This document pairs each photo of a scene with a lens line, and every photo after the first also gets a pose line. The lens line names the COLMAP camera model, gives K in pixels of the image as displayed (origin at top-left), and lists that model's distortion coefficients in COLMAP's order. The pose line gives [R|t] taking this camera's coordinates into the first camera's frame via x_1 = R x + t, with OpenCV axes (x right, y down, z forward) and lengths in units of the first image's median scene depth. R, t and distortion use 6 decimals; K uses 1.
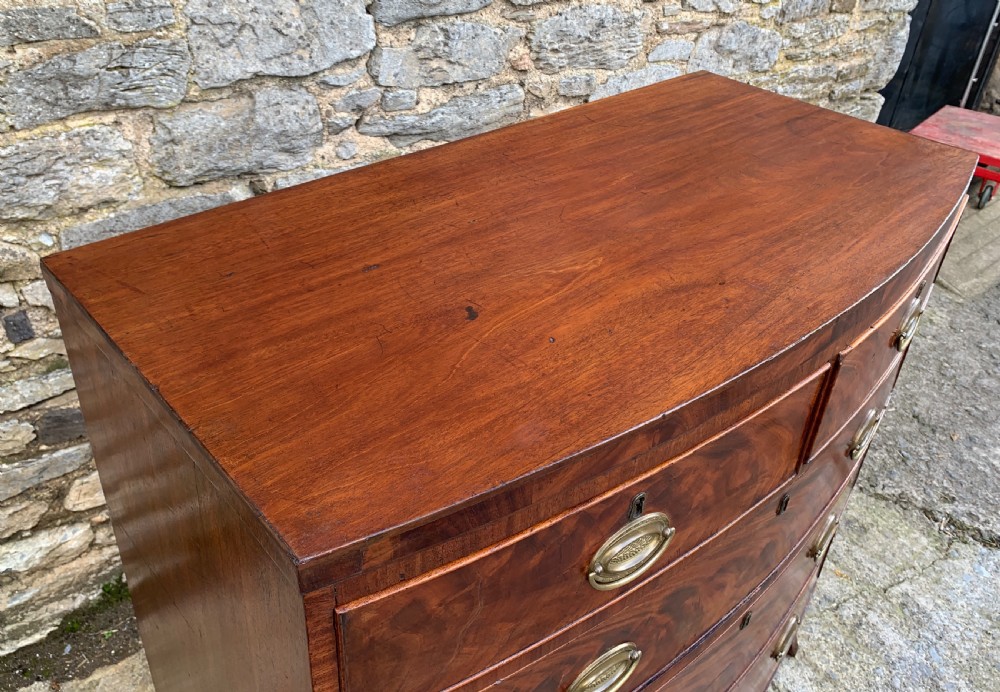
lens RADIAL K [[818.1, 0, 492.9], [0, 818.1, 289.5], [0, 0, 1]] dist [0.036253, -0.033224]
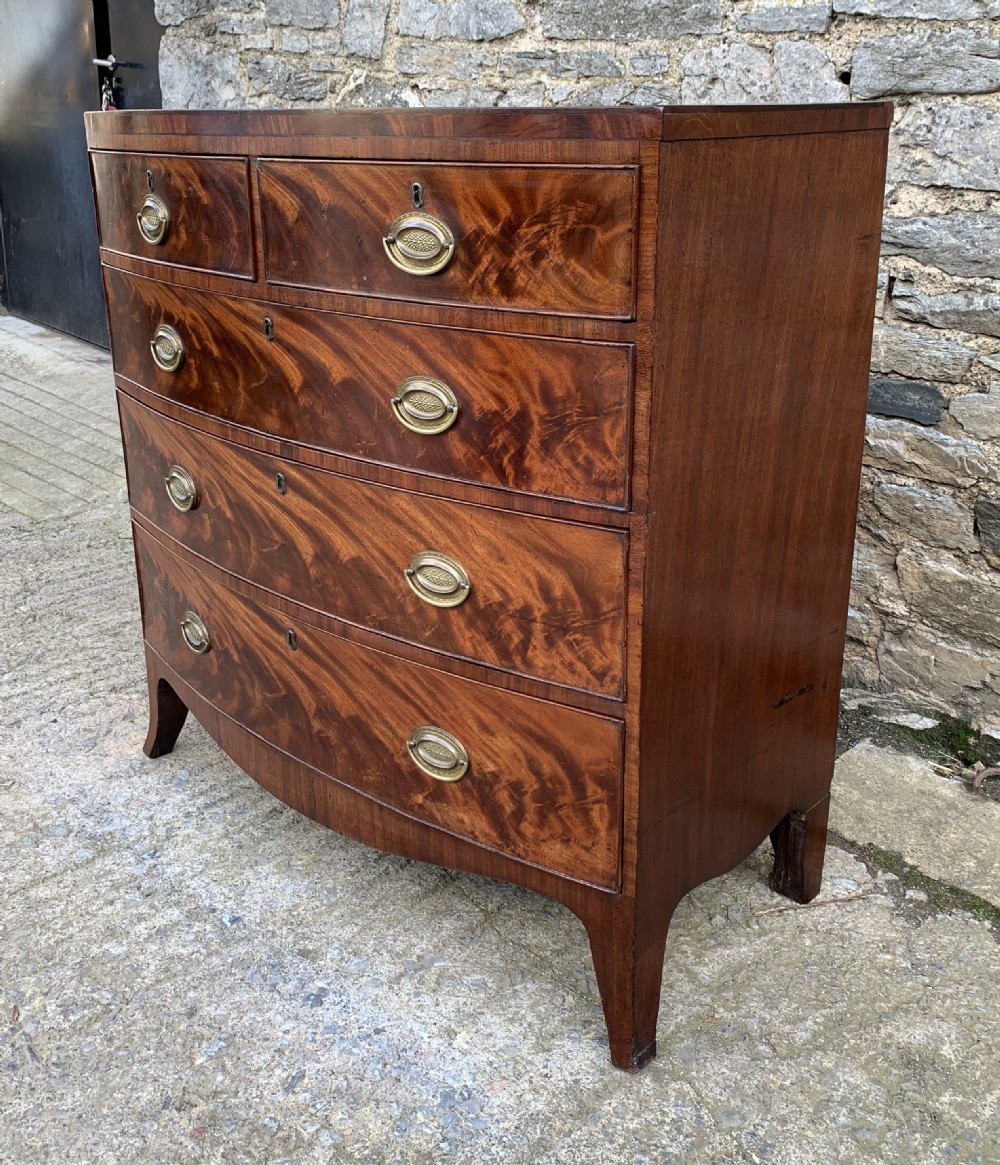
lens RADIAL K [[1211.5, 0, 507.8], [0, 1211.5, 497.6], [0, 0, 1]] dist [0.022641, 0.000000]
pose [[0.059855, 0.252066, -0.965857, 1.176010], [-0.512906, 0.837857, 0.186876, -0.013525], [0.856355, 0.484209, 0.179437, 0.634716]]
